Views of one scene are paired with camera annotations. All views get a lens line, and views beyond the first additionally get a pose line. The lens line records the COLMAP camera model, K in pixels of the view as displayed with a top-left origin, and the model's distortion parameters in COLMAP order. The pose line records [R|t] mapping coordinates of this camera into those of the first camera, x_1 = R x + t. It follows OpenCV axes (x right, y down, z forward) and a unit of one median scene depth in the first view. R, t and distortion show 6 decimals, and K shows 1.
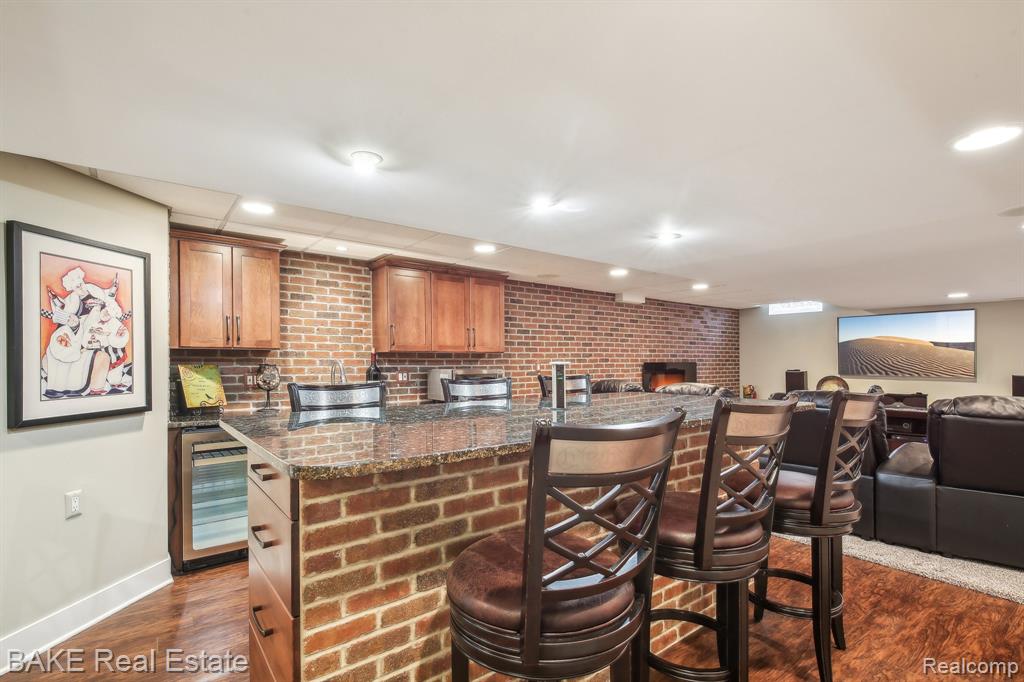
lens RADIAL K [[473.3, 0, 487.0], [0, 473.3, 366.6], [0, 0, 1]] dist [-0.004852, -0.001502]
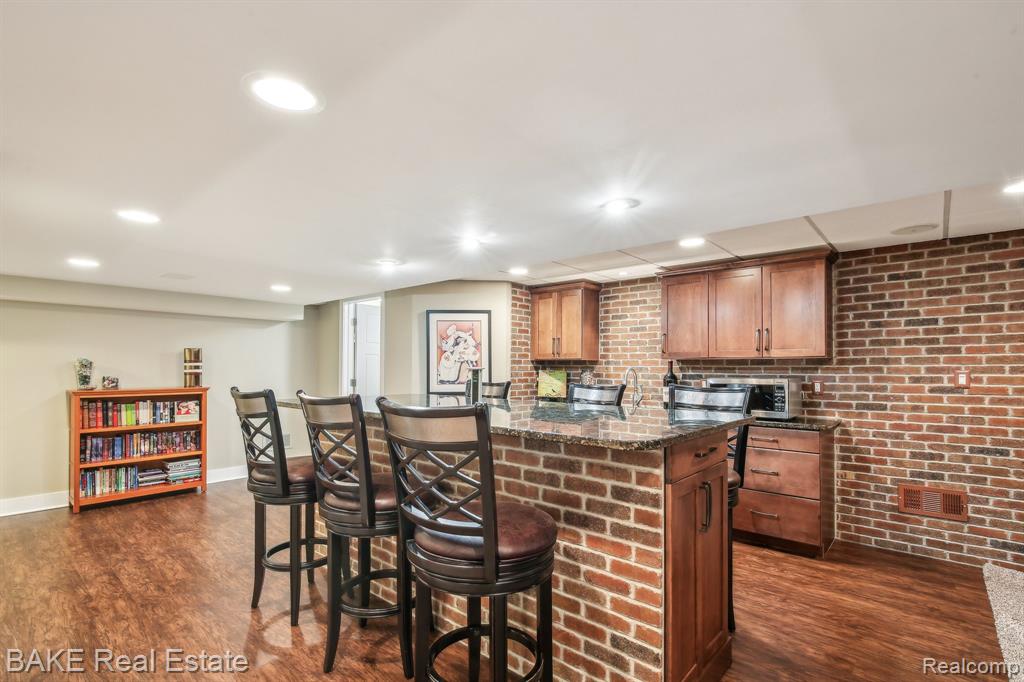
lens RADIAL K [[473.3, 0, 521.1], [0, 473.3, 365.6], [0, 0, 1]] dist [-0.004852, -0.001502]
pose [[0.217636, -0.005383, -0.976015, 0.666333], [-0.016879, 0.999814, -0.009278, -0.002506], [0.975884, 0.018493, 0.217505, 0.413794]]
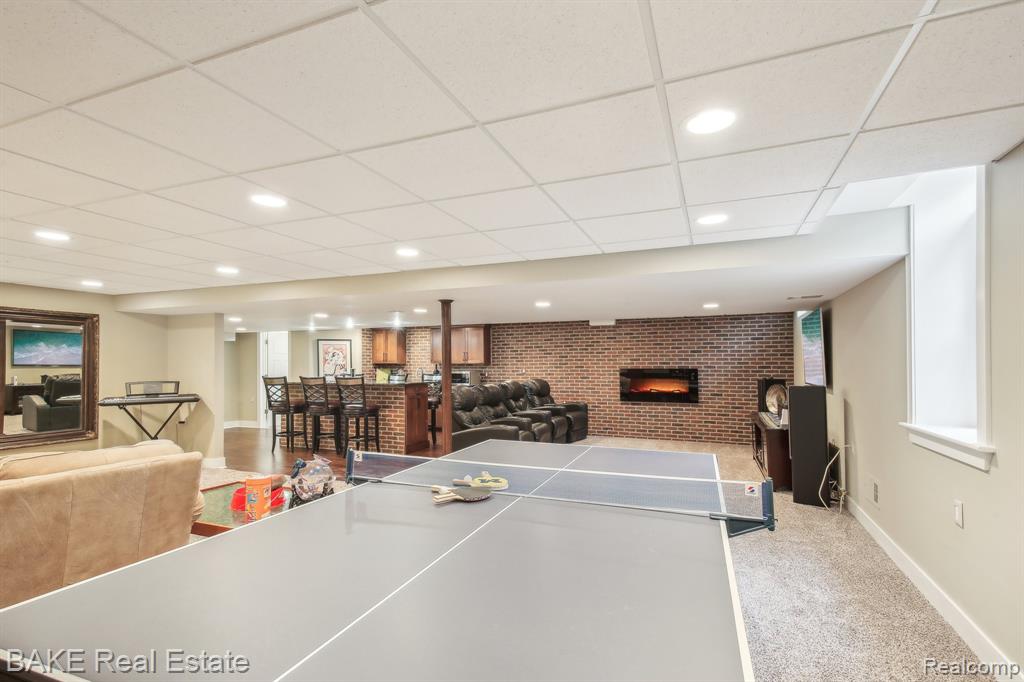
lens RADIAL K [[473.3, 0, 507.0], [0, 473.3, 343.8], [0, 0, 1]] dist [-0.004852, -0.001502]
pose [[0.500660, -0.041911, -0.864629, 1.897217], [-0.009515, 0.998500, -0.053910, -0.005899], [0.865592, 0.035218, 0.499511, 0.095568]]
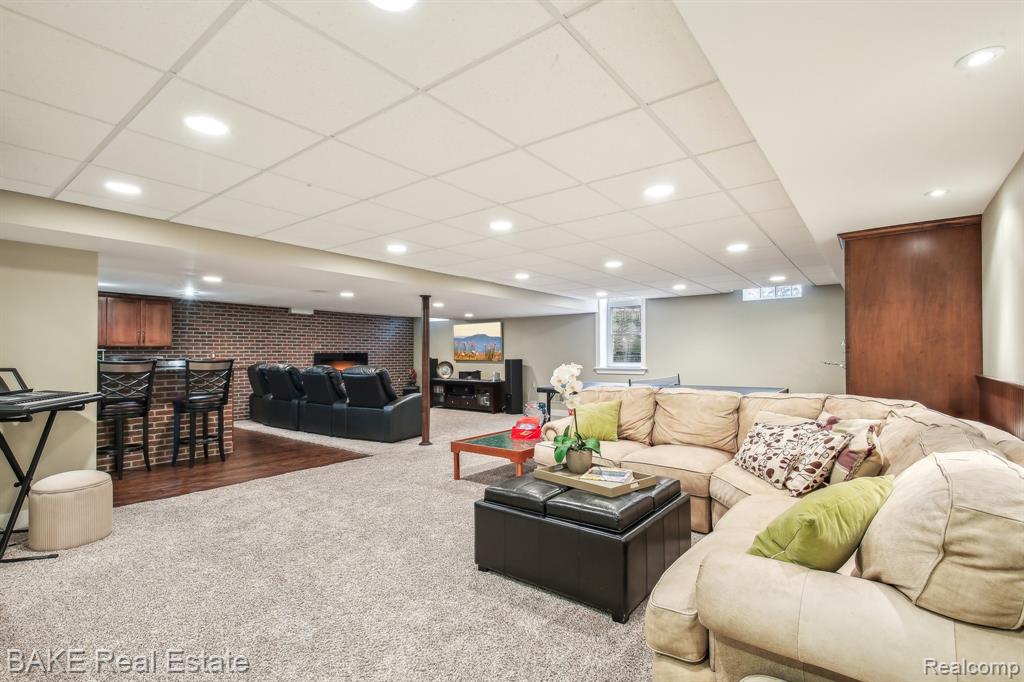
lens RADIAL K [[473.3, 0, 503.5], [0, 473.3, 348.9], [0, 0, 1]] dist [-0.004852, -0.001502]
pose [[0.959901, 0.000329, 0.280338, 0.702745], [0.007009, 0.999659, -0.025170, 0.029061], [-0.280250, 0.026125, 0.959571, -0.894443]]
